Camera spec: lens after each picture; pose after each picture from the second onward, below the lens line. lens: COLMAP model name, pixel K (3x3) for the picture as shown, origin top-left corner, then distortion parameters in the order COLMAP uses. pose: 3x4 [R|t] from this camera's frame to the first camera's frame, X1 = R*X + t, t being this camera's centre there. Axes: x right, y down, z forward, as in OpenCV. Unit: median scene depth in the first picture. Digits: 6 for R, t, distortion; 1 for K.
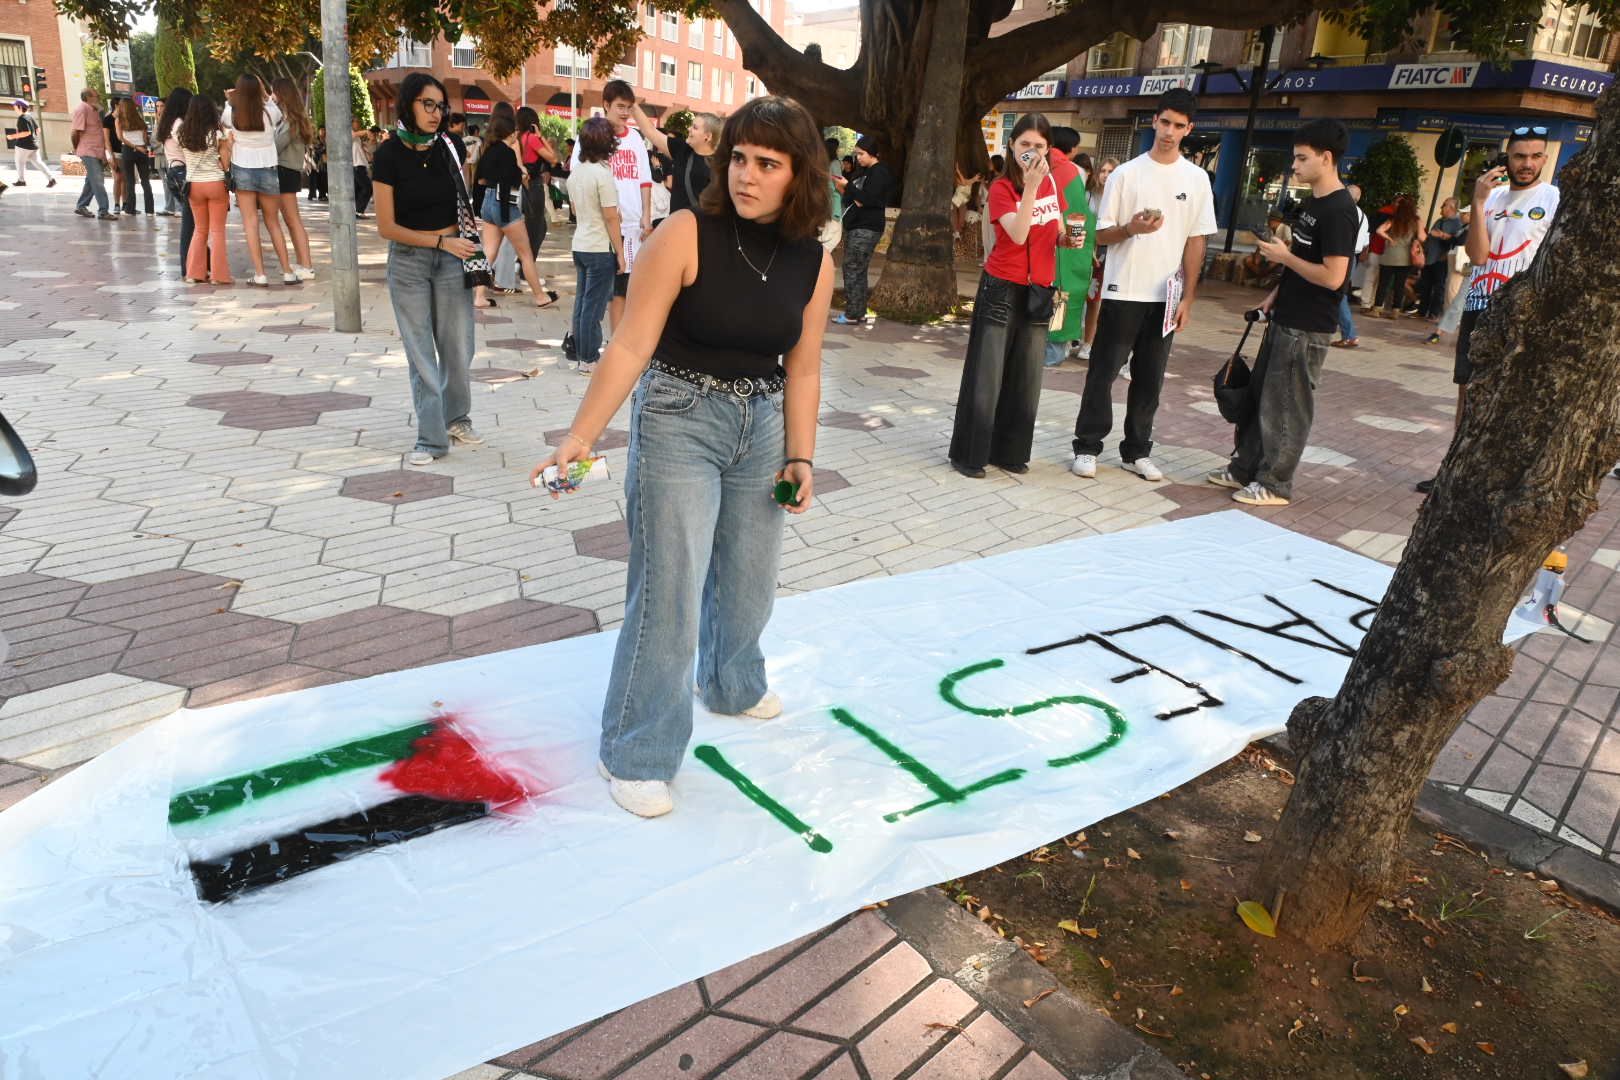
lens RADIAL K [[1085.5, 0, 812.0], [0, 1085.5, 515.5], [0, 0, 1]] dist [-0.038386, 0.007875]
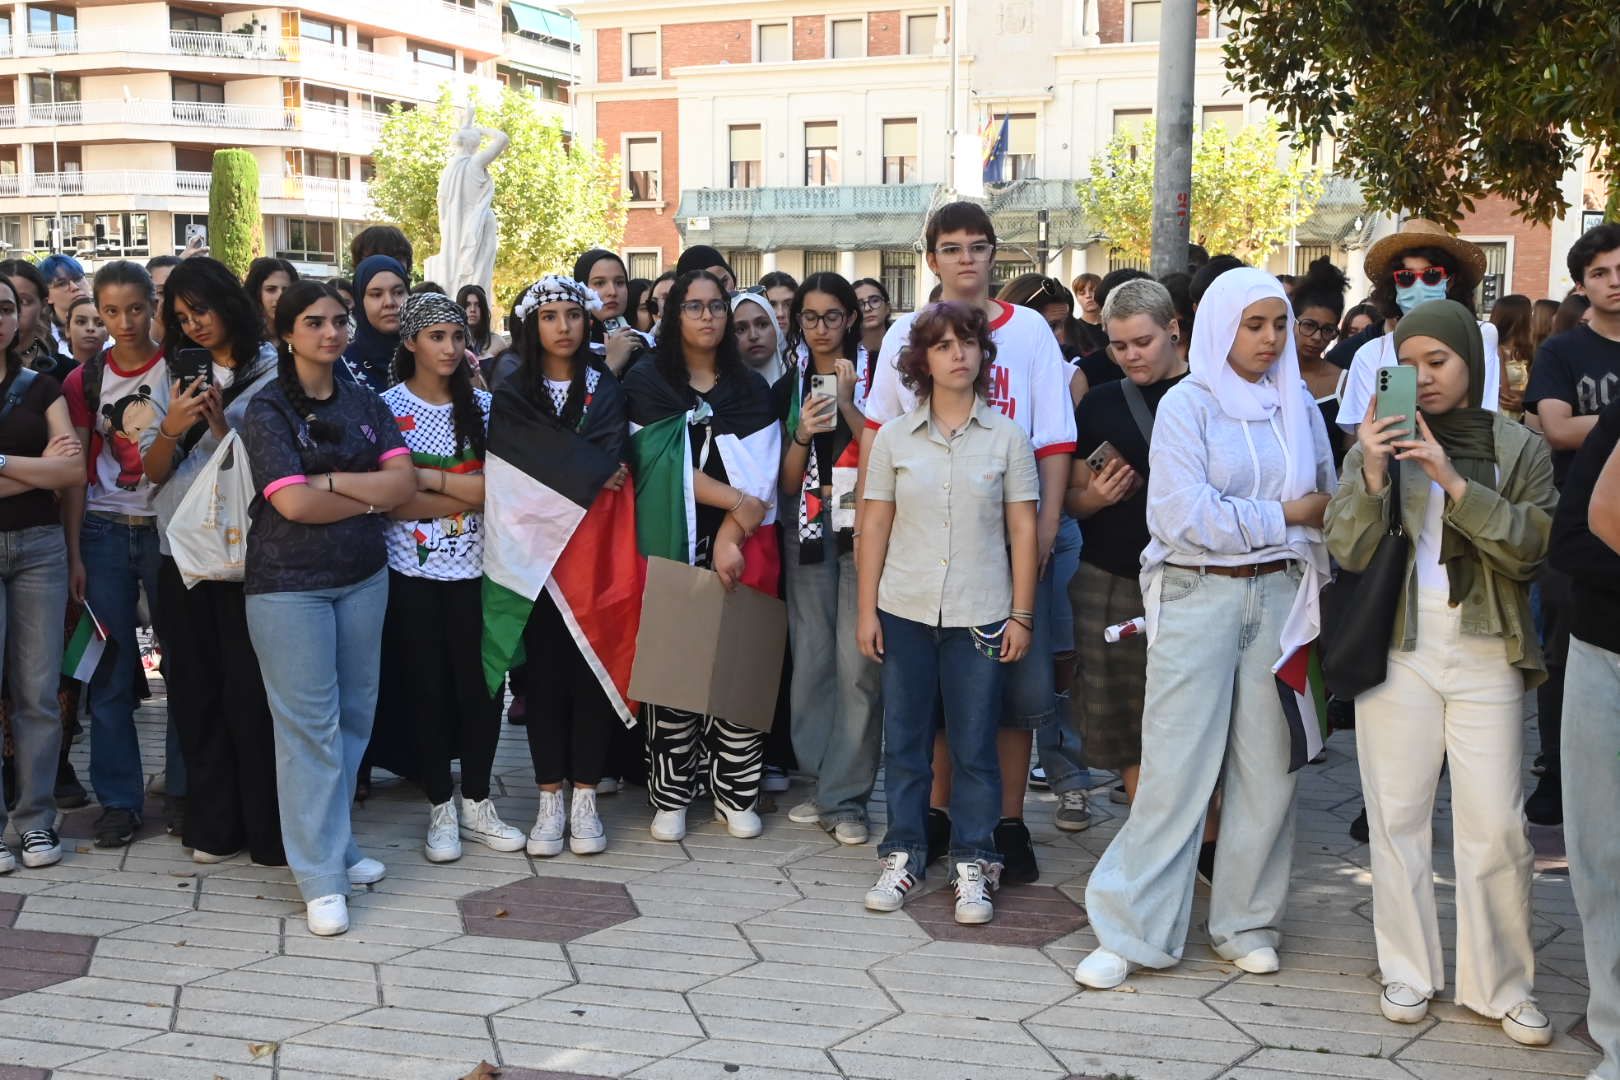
lens RADIAL K [[1635.9, 0, 806.5], [0, 1635.9, 528.7], [0, 0, 1]] dist [0.004375, 0.000000]
pose [[0.499259, 0.037525, -0.865640, 0.072326], [-0.237058, 0.966858, -0.094810, -0.026477], [0.833393, 0.252542, 0.491608, 0.086155]]
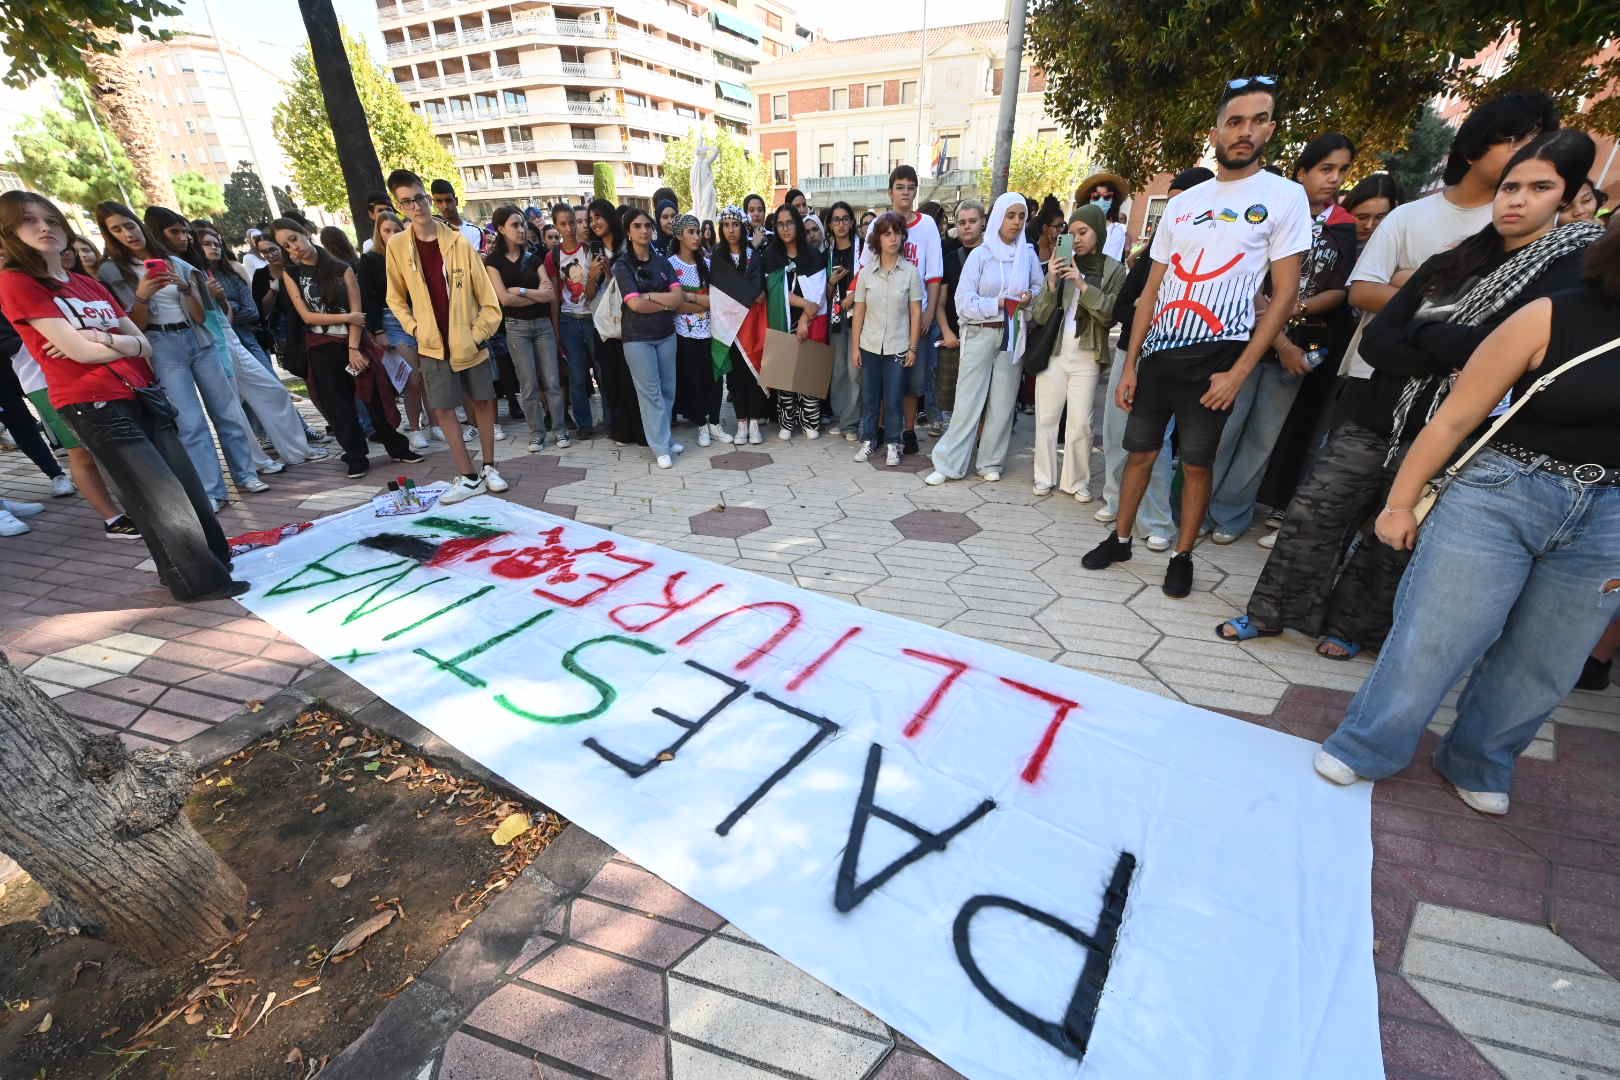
lens RADIAL K [[633.3, 0, 814.4], [0, 633.3, 580.2], [0, 0, 1]] dist [-0.006022, -0.000580]
pose [[0.448791, 0.347735, -0.823206, 0.084430], [-0.235103, 0.934679, 0.266651, -0.021156], [0.862156, 0.073868, 0.501228, 0.085619]]
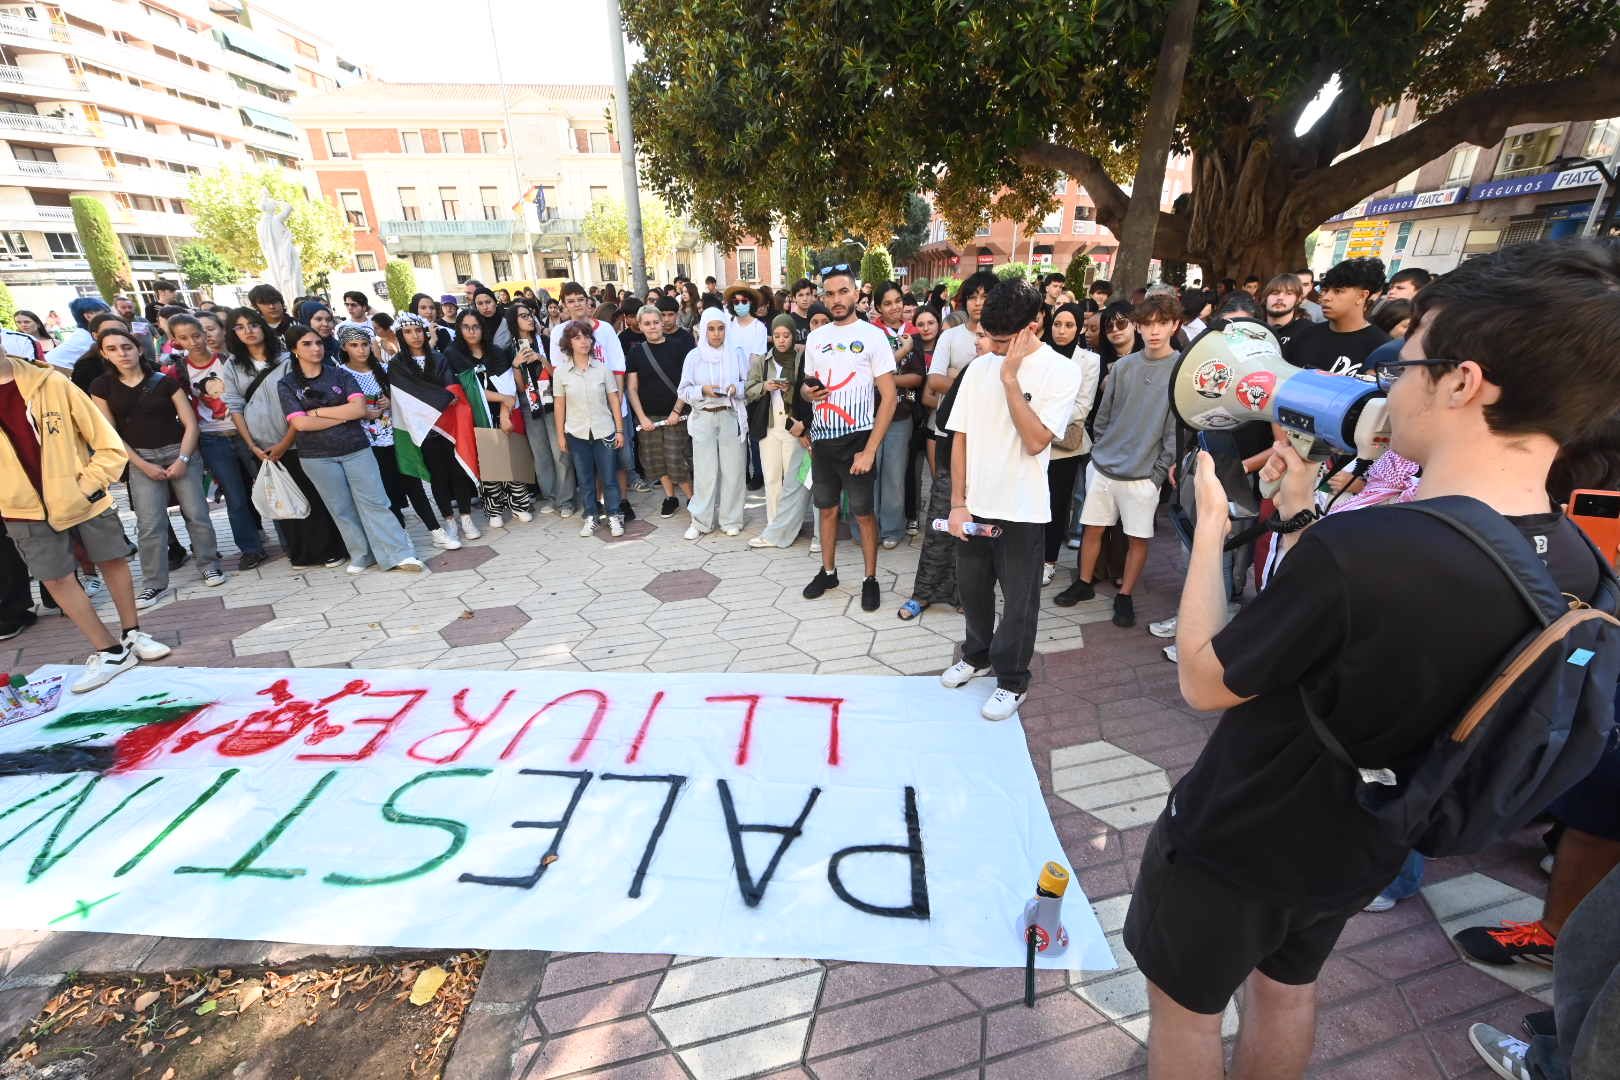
lens RADIAL K [[633.3, 0, 802.5], [0, 633.3, 549.8], [0, 0, 1]] dist [-0.006022, -0.000580]
pose [[0.833594, 0.135734, -0.535441, 0.088076], [-0.097118, 0.990253, 0.099833, -0.027928], [0.543773, -0.031219, 0.838652, 0.063726]]
